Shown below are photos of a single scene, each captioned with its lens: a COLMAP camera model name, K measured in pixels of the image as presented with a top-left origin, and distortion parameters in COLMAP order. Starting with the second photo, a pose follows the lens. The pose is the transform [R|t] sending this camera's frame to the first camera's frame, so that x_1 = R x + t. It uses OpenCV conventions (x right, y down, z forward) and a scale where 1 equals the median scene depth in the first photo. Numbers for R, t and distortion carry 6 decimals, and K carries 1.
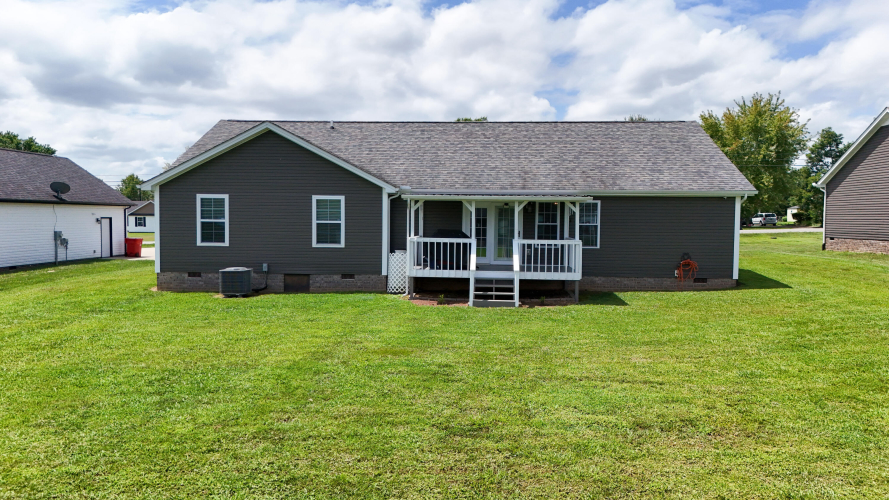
lens RADIAL K [[655.0, 0, 444.5], [0, 655.0, 250.0], [0, 0, 1]] dist [0.075746, -0.075508]
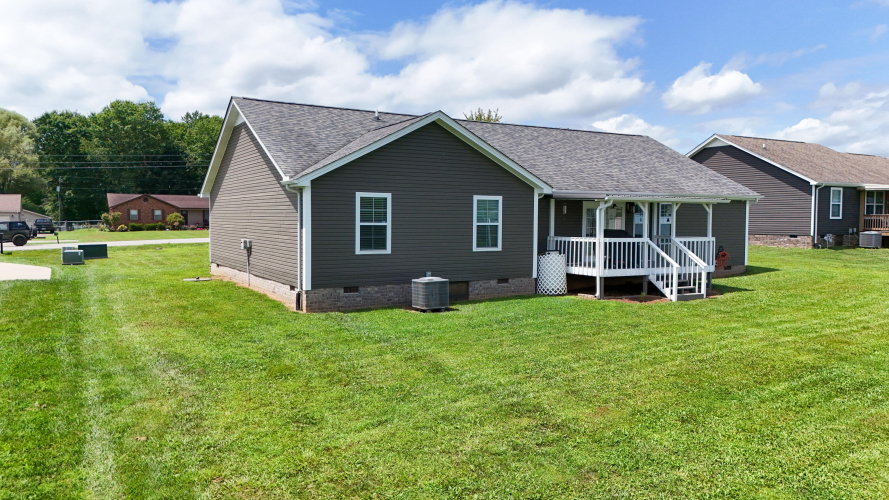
lens RADIAL K [[655.0, 0, 444.5], [0, 655.0, 250.0], [0, 0, 1]] dist [0.075746, -0.075508]
pose [[0.837536, -0.032559, 0.545410, -0.733379], [0.030304, 0.999455, 0.013128, -0.019615], [-0.545540, 0.005533, 0.838066, 0.249664]]
